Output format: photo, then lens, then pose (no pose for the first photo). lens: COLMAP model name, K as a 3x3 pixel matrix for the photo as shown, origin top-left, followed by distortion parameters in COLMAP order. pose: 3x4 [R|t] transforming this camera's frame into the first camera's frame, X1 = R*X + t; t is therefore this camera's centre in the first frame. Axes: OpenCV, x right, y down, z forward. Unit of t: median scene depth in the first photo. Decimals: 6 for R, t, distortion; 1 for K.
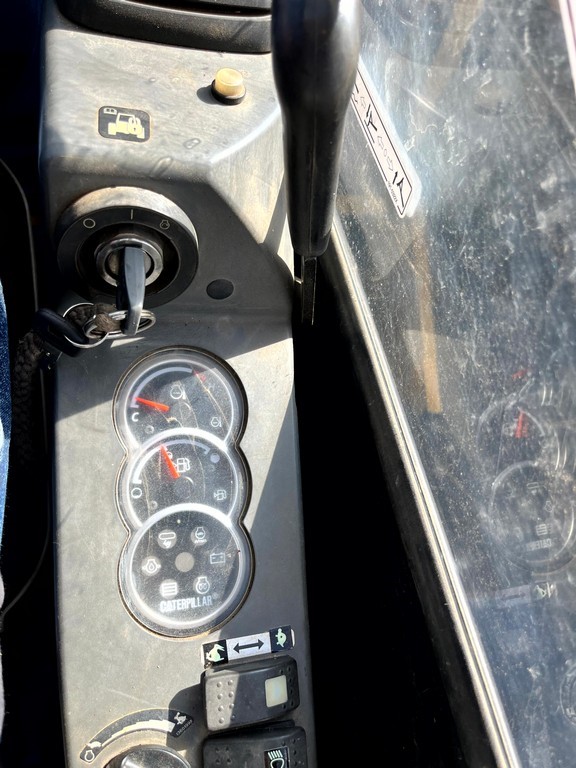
lens RADIAL K [[586.4, 0, 289.4], [0, 586.4, 390.5], [0, 0, 1]] dist [0.070652, -0.124050]
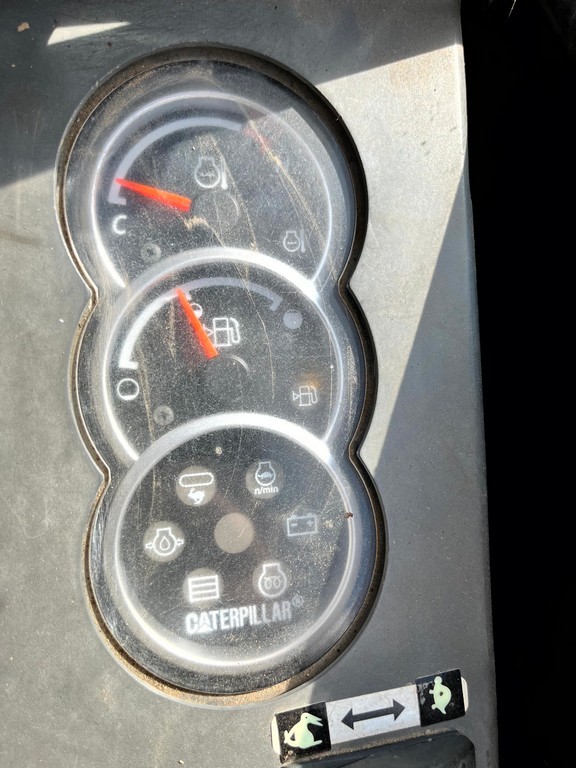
lens RADIAL K [[592.0, 0, 292.1], [0, 592.0, 384.5], [0, 0, 1]] dist [0.080026, -0.161977]
pose [[0.996125, 0.001456, -0.087933, -0.091704], [0.009789, 0.991815, 0.127307, 0.114621], [0.087399, -0.127674, 0.987958, 0.563690]]
